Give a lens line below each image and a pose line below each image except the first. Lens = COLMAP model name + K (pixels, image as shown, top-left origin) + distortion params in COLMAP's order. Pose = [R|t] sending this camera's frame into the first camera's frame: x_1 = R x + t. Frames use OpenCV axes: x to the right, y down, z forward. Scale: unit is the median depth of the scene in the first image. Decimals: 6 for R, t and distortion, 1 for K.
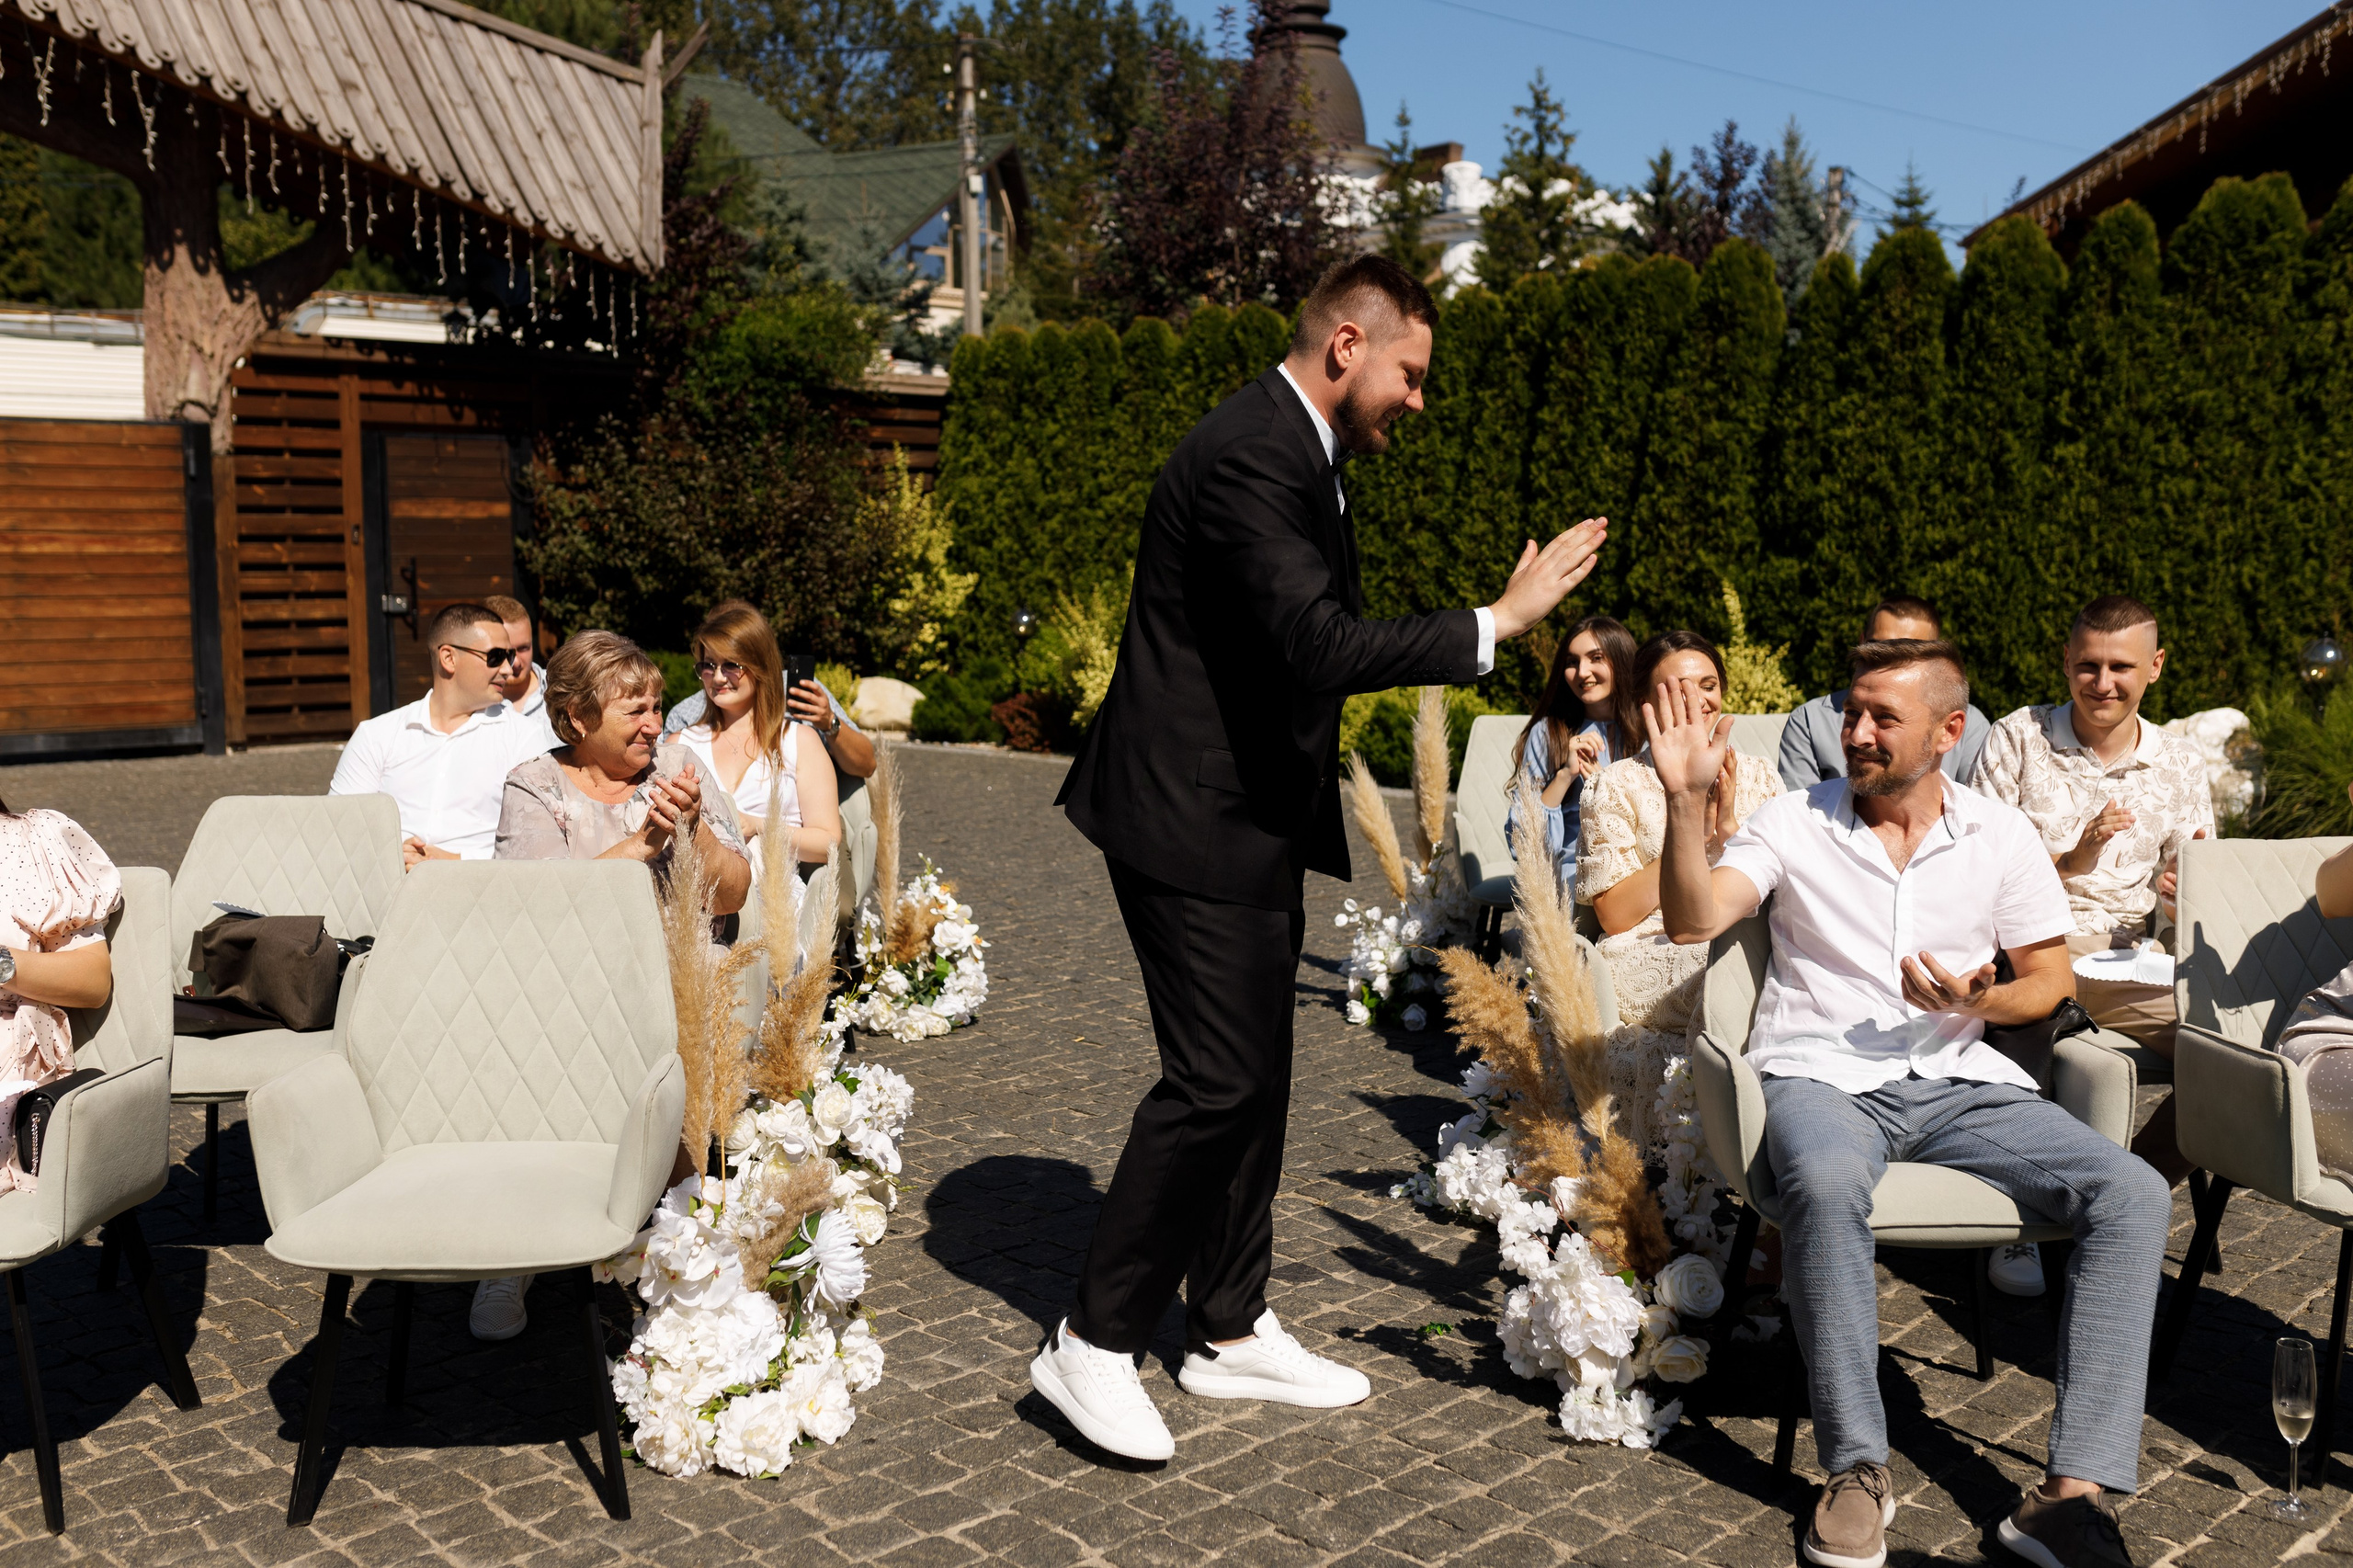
lens RADIAL K [[2204.6, 0, 1167.3], [0, 2204.6, 777.1], [0, 0, 1]] dist [0.012539, 0.003412]
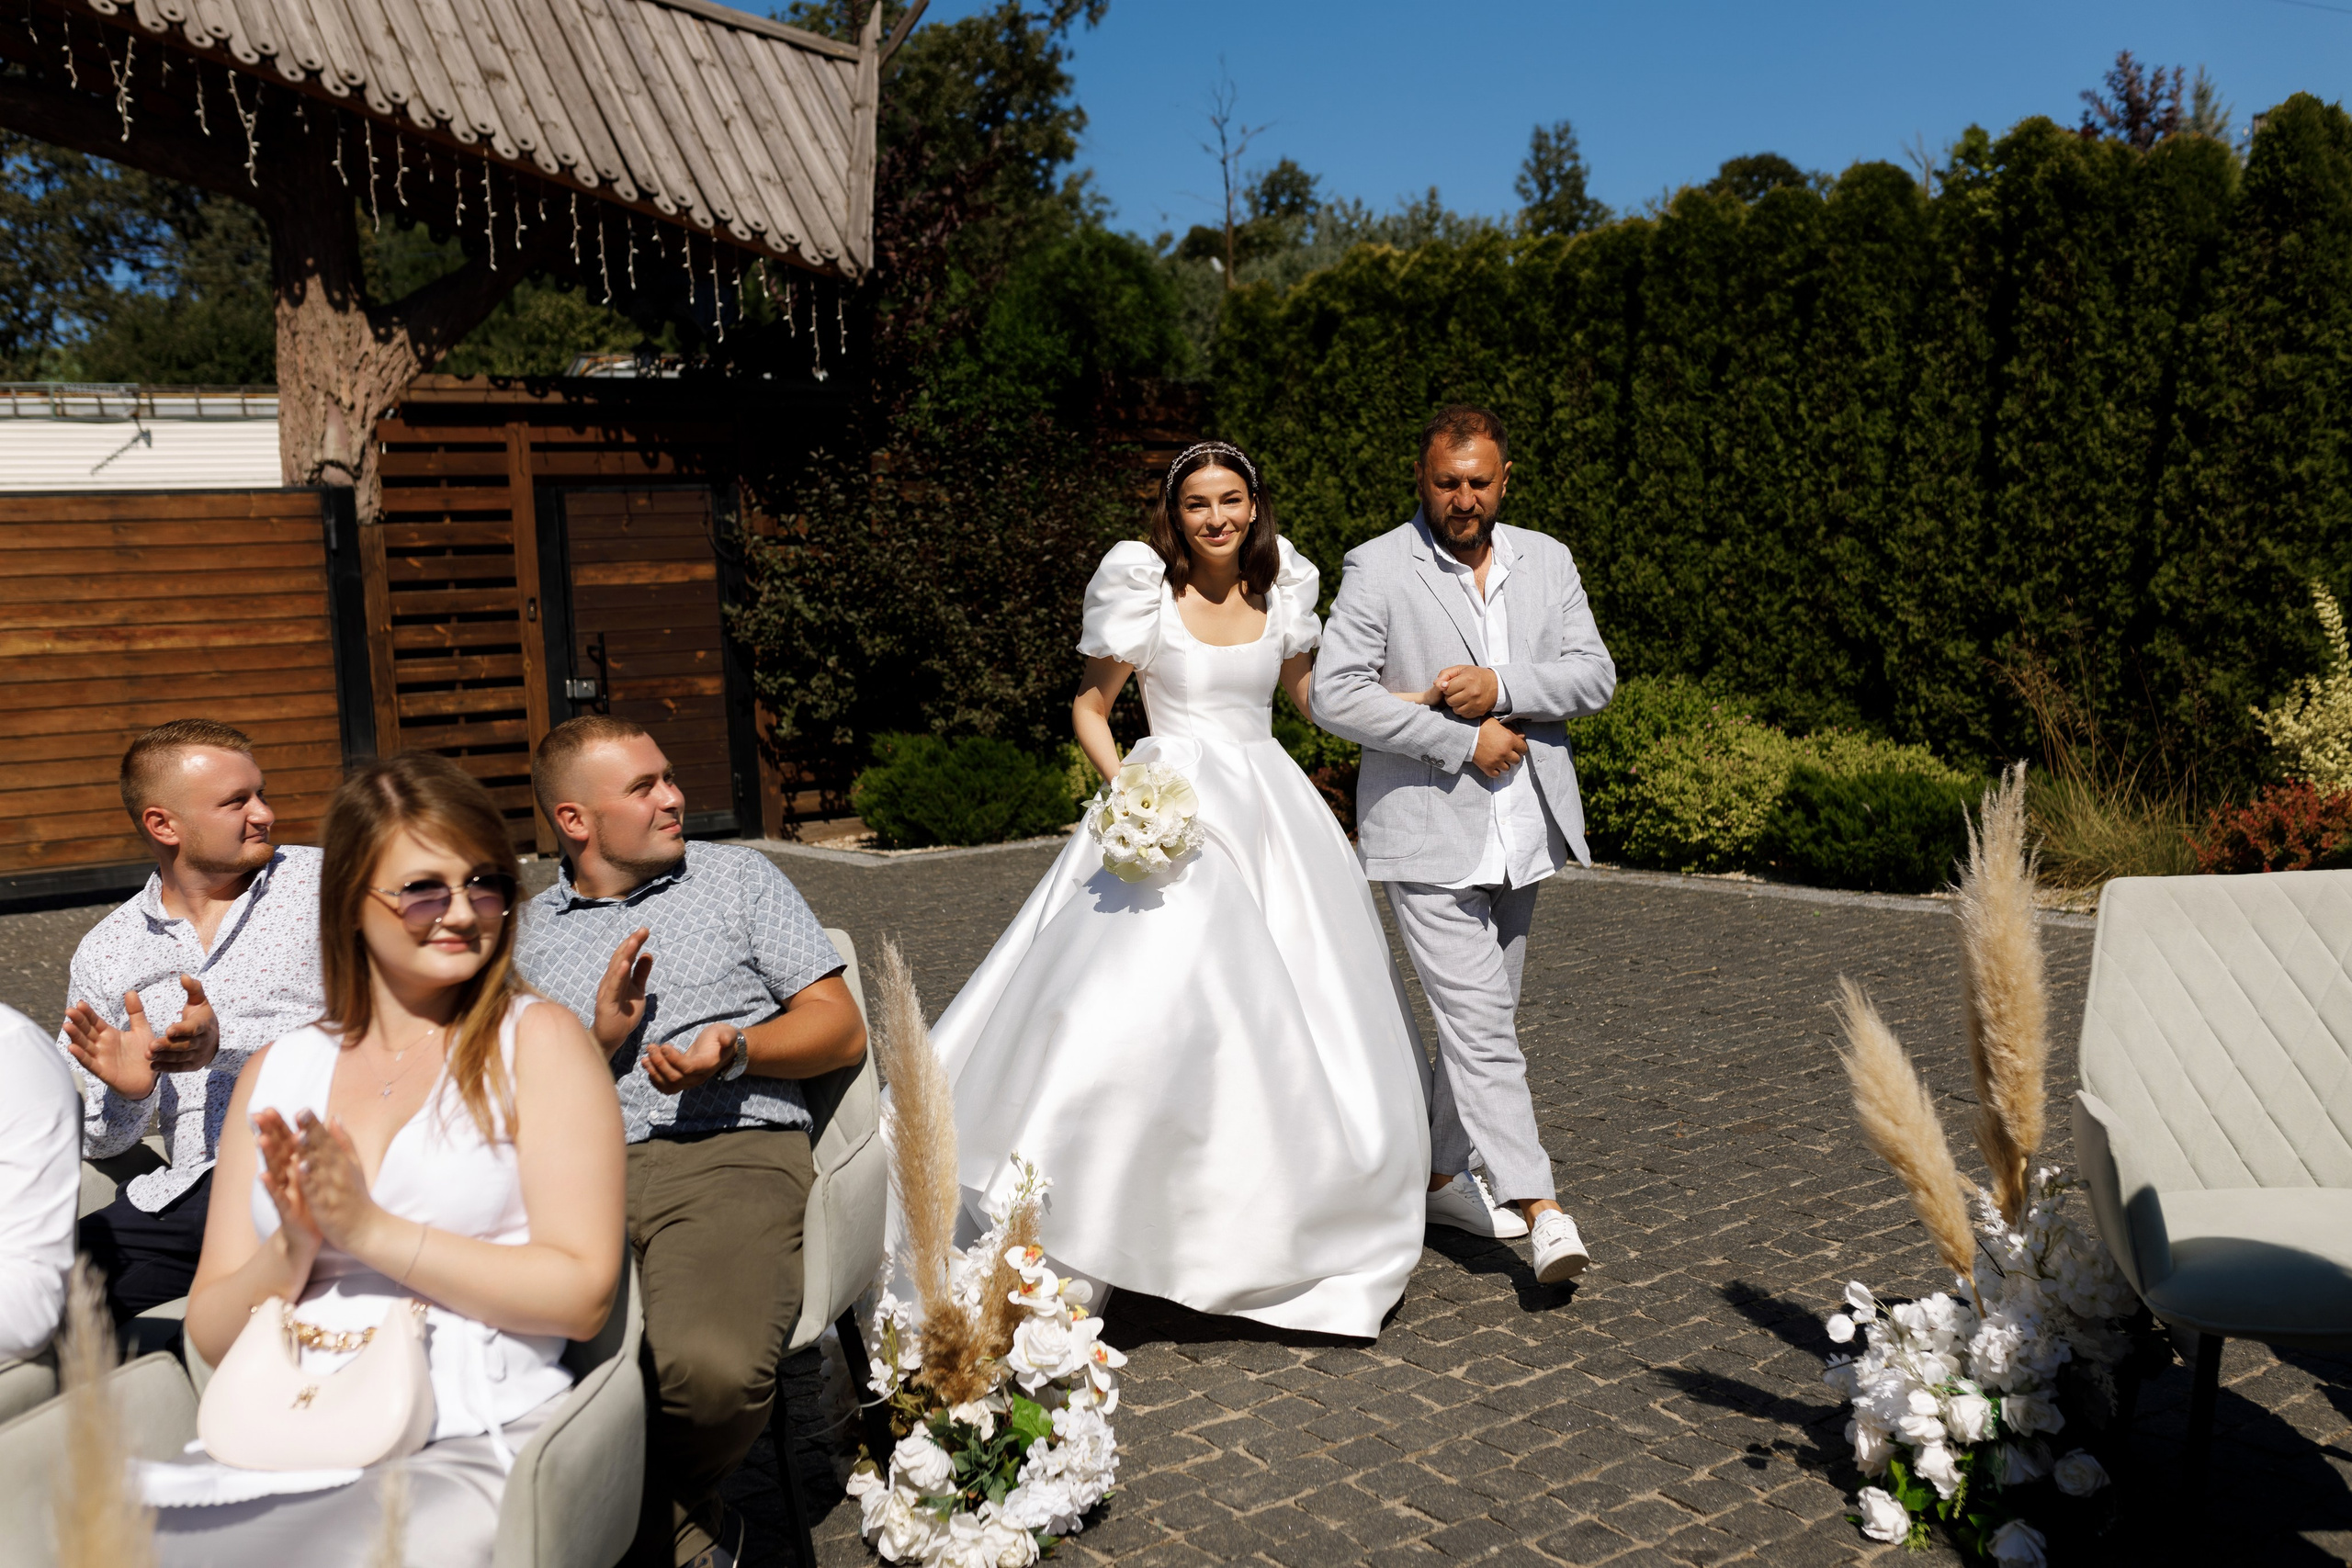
lens RADIAL K [[2203.5, 0, 1166.8], [0, 2203.5, 777.1], [0, 0, 1]] dist [0.012539, 0.003412]
pose [[0.986197, -0.035864, -0.161644, 0.007199], [0.032950, 0.999243, -0.020675, -0.021221], [0.162263, 0.015064, 0.986632, 0.218710]]
